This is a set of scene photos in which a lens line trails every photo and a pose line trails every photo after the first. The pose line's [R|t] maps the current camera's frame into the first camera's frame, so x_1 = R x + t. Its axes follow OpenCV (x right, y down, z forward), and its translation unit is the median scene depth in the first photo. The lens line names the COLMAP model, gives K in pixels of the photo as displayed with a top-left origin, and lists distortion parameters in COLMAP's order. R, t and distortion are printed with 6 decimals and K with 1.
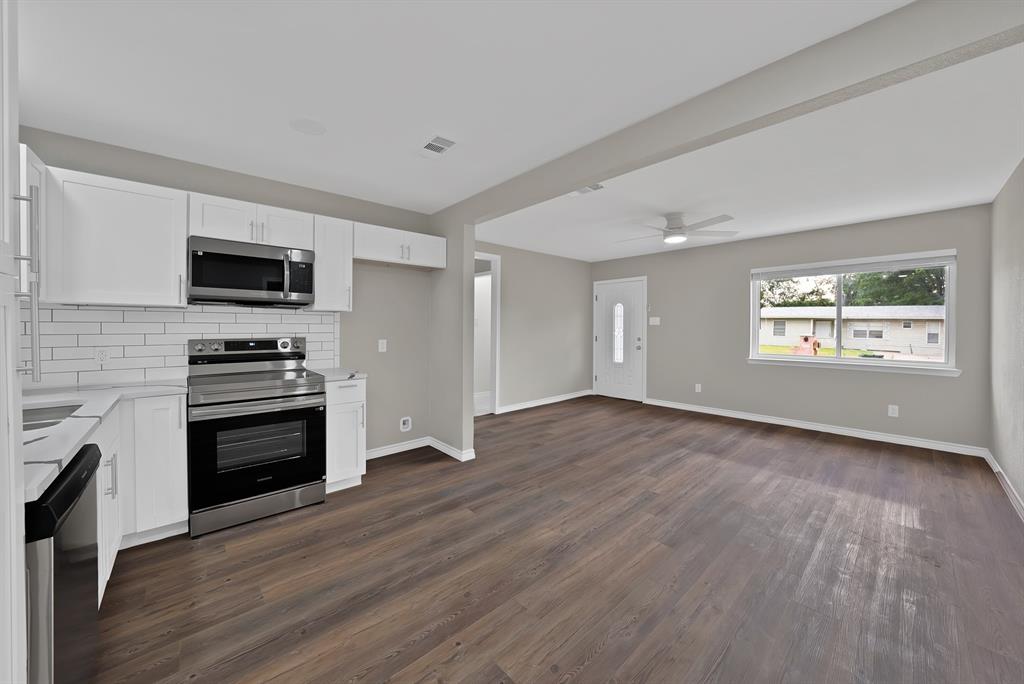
lens RADIAL K [[372.9, 0, 514.6], [0, 372.9, 332.6], [0, 0, 1]] dist [-0.025530, 0.004875]
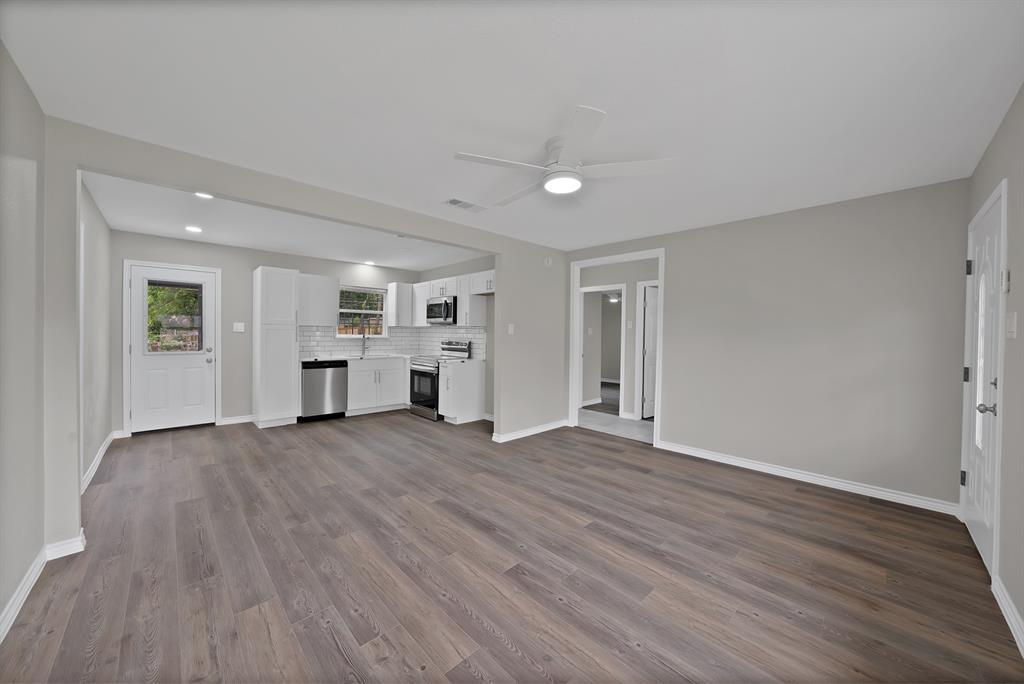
lens RADIAL K [[372.9, 0, 509.4], [0, 372.9, 338.6], [0, 0, 1]] dist [-0.025530, 0.004875]
pose [[0.007672, 0.009558, -0.999925, 1.338350], [-0.030122, 0.999503, 0.009323, -0.021205], [0.999517, 0.030048, 0.007956, 1.216338]]
